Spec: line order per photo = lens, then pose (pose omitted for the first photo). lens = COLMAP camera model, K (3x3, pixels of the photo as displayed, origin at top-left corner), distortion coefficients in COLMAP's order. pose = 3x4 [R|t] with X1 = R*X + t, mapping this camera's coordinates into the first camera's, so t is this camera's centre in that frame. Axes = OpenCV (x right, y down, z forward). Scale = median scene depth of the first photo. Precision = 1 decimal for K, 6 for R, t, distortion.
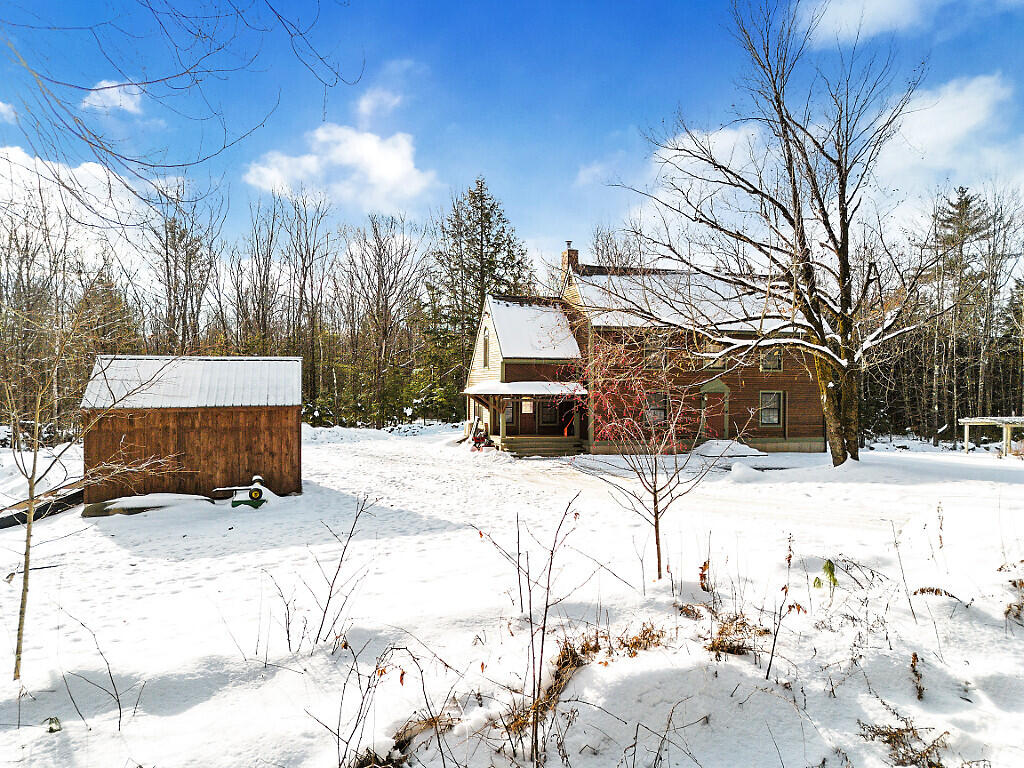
lens RADIAL K [[719.2, 0, 514.0], [0, 719.2, 396.6], [0, 0, 1]] dist [0.096040, -0.098537]
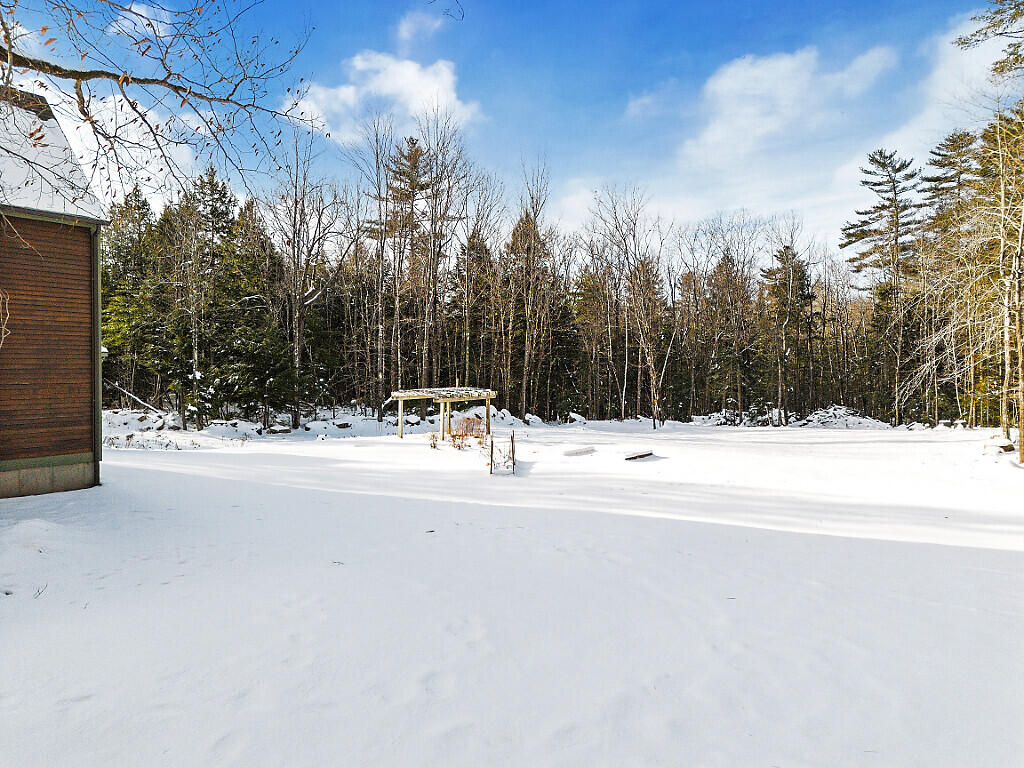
lens RADIAL K [[719.2, 0, 514.0], [0, 719.2, 396.6], [0, 0, 1]] dist [0.096040, -0.098537]
pose [[0.787793, -0.028492, 0.615281, 0.185918], [-0.000571, 0.998895, 0.046987, -0.000151], [-0.615940, -0.037367, 0.786906, 0.254122]]
